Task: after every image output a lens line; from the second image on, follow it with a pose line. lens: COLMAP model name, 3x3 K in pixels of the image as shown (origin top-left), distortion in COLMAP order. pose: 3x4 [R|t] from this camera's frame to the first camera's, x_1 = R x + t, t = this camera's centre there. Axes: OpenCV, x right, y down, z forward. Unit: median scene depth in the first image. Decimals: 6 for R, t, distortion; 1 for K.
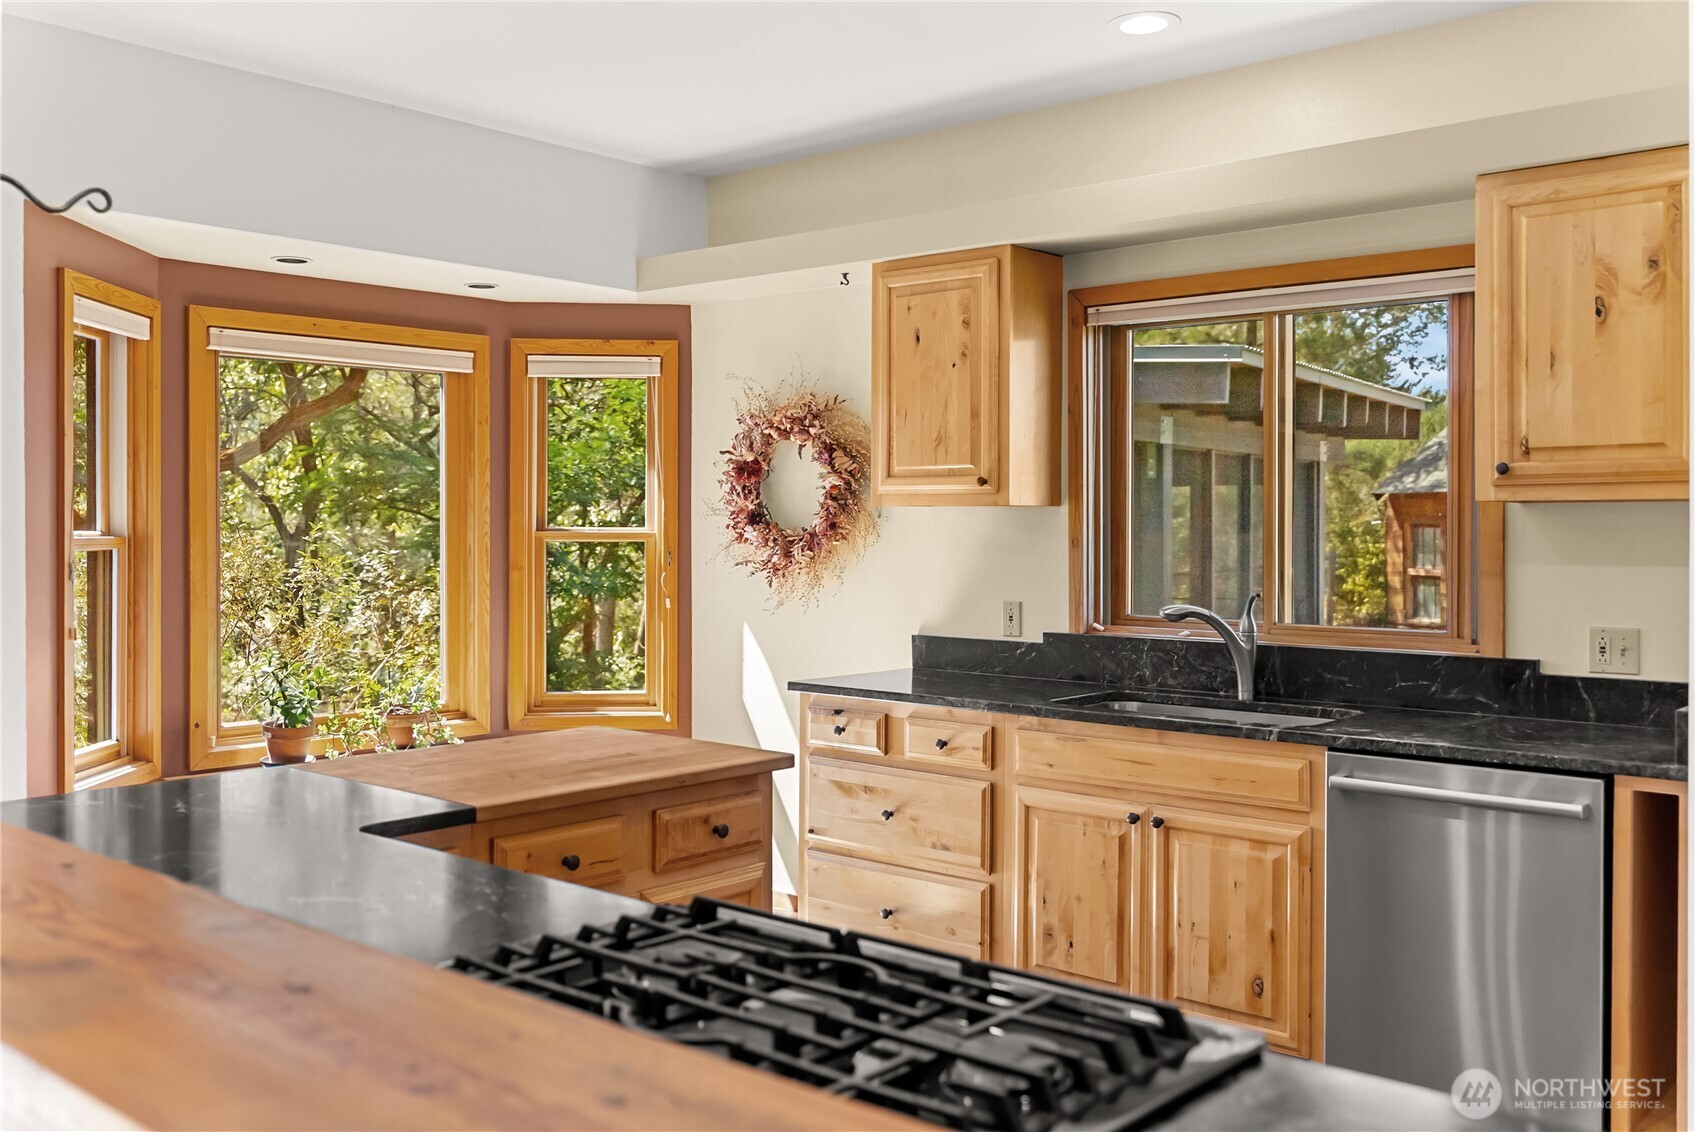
lens RADIAL K [[1524.5, 0, 839.8], [0, 1524.5, 550.9], [0, 0, 1]] dist [-0.005348, -0.002060]
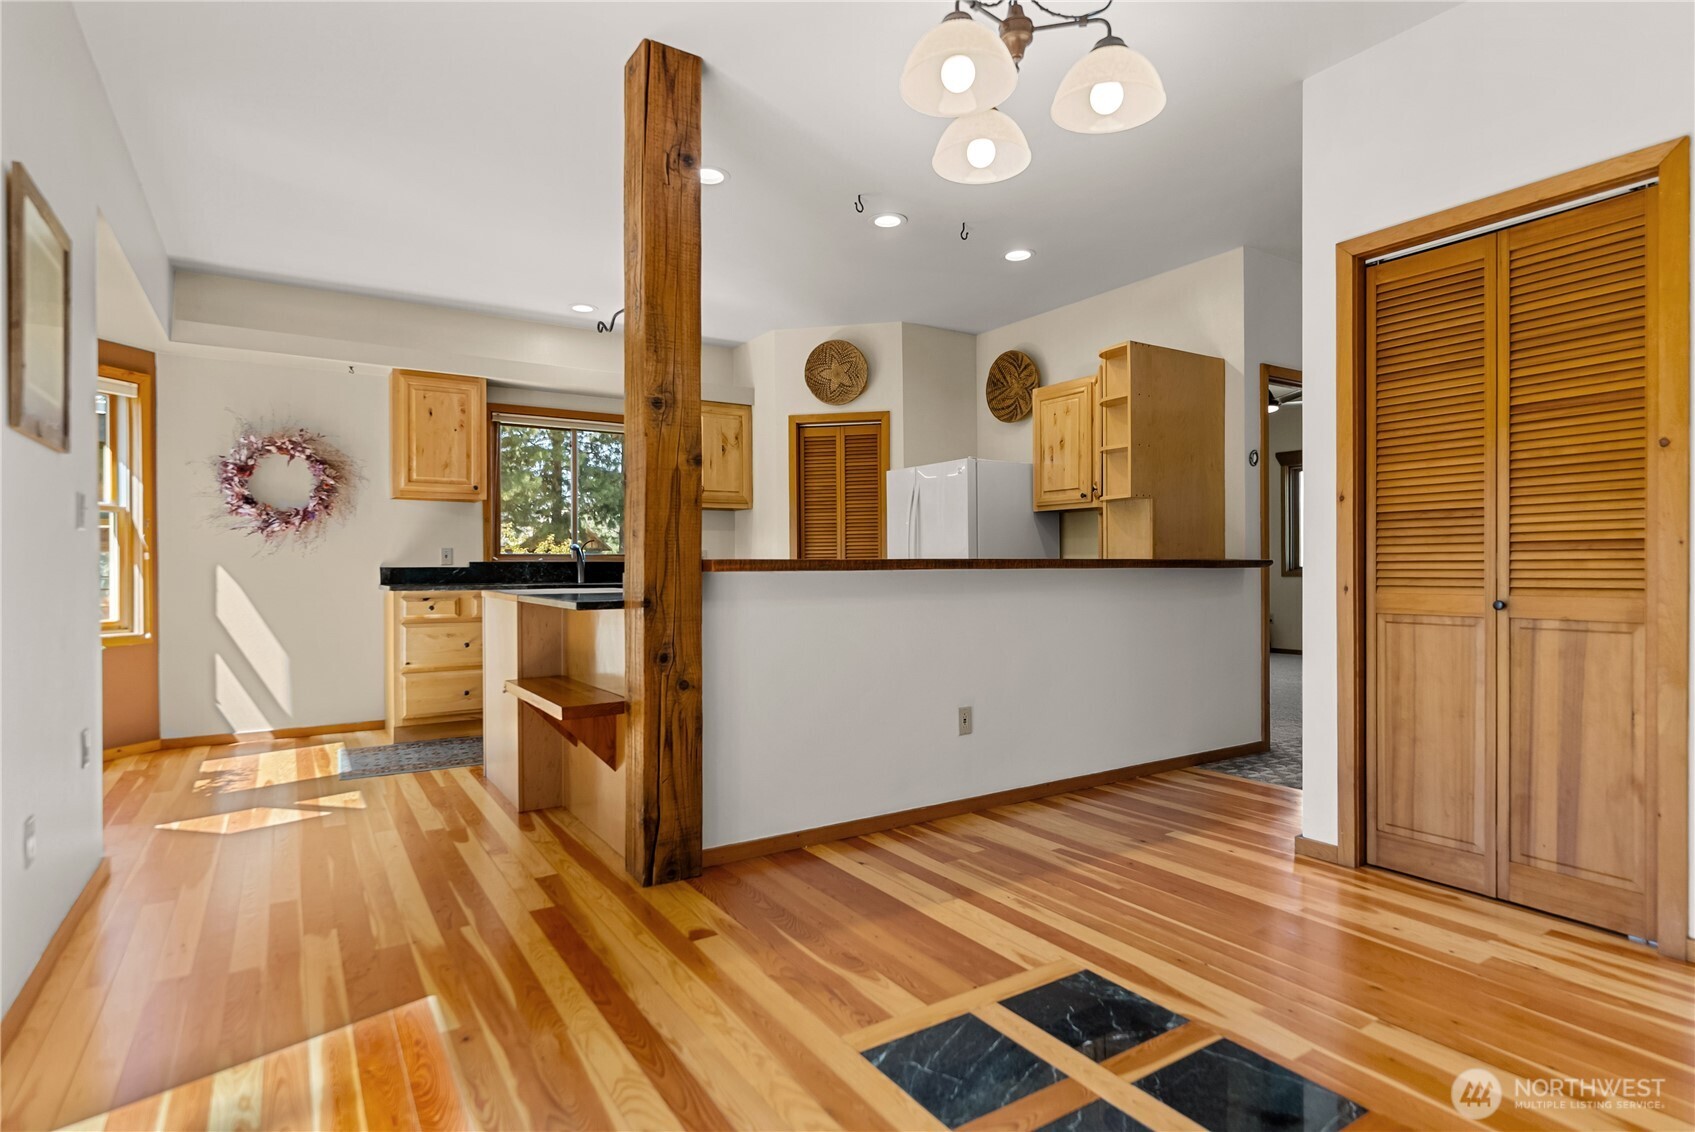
lens RADIAL K [[878.4, 0, 852.4], [0, 878.4, 568.3], [0, 0, 1]] dist [0.002391, -0.001783]
pose [[0.279725, -0.004884, 0.960068, -0.891028], [0.021462, 0.999769, -0.001168, 0.075767], [-0.959840, 0.020932, 0.279765, 0.153588]]
